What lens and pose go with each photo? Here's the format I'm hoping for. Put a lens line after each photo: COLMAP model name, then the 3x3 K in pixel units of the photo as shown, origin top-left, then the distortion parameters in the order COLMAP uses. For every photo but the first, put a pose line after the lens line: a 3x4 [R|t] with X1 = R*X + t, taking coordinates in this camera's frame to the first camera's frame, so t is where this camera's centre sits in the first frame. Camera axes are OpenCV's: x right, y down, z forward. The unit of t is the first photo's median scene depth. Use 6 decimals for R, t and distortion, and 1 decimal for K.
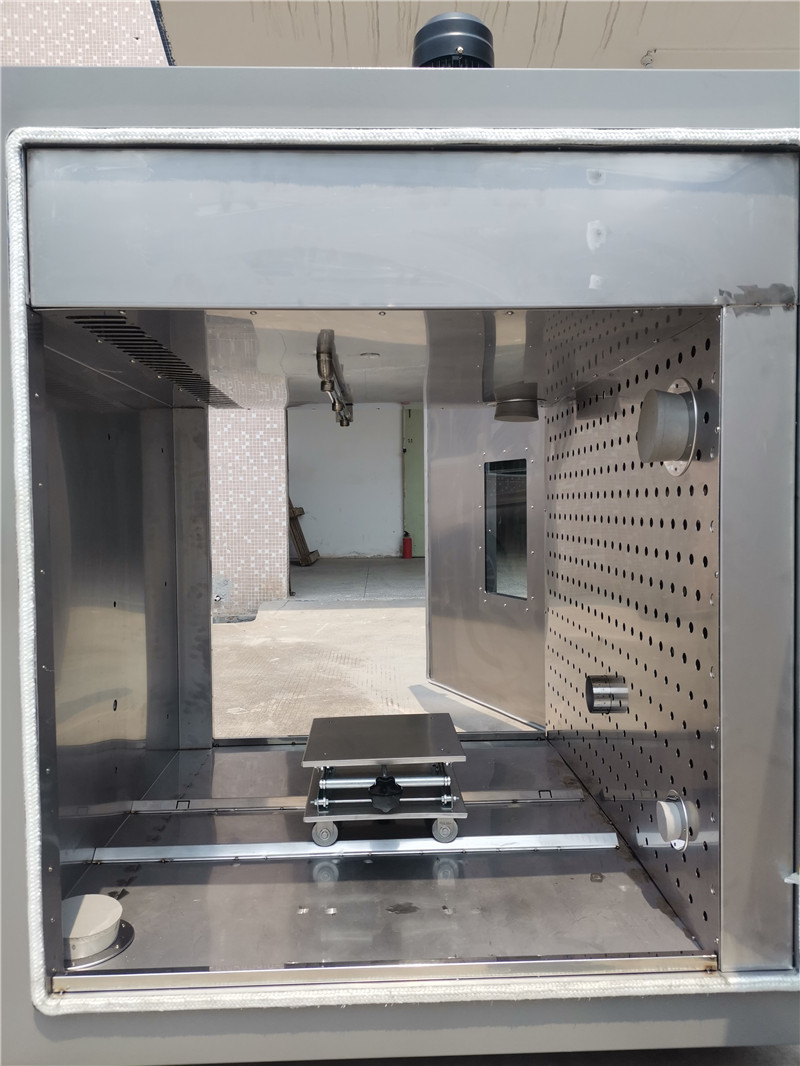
lens RADIAL K [[798.9, 0, 417.3], [0, 798.9, 528.7], [0, 0, 1]] dist [0.051234, -0.050785]
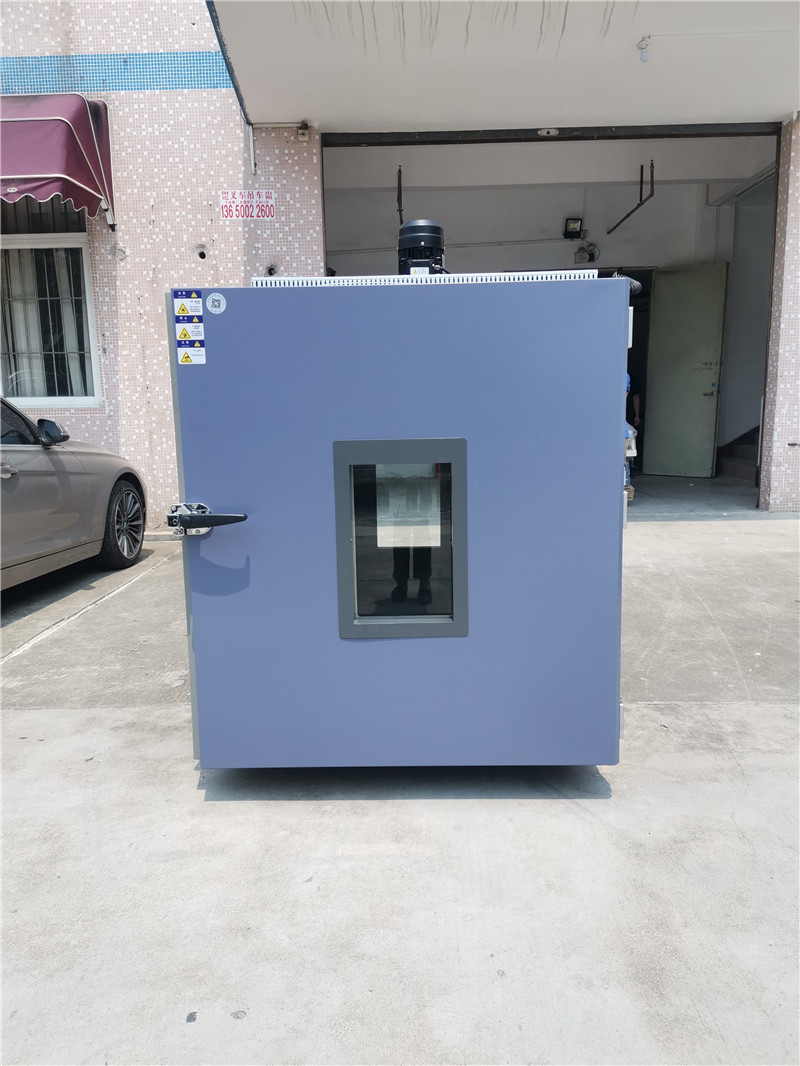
lens RADIAL K [[798.9, 0, 409.5], [0, 798.9, 526.3], [0, 0, 1]] dist [0.051234, -0.050785]
pose [[0.997968, 0.003253, -0.063627, 0.119780], [0.003818, 0.993847, 0.110698, -0.135904], [0.063595, -0.110716, 0.991815, -0.742775]]
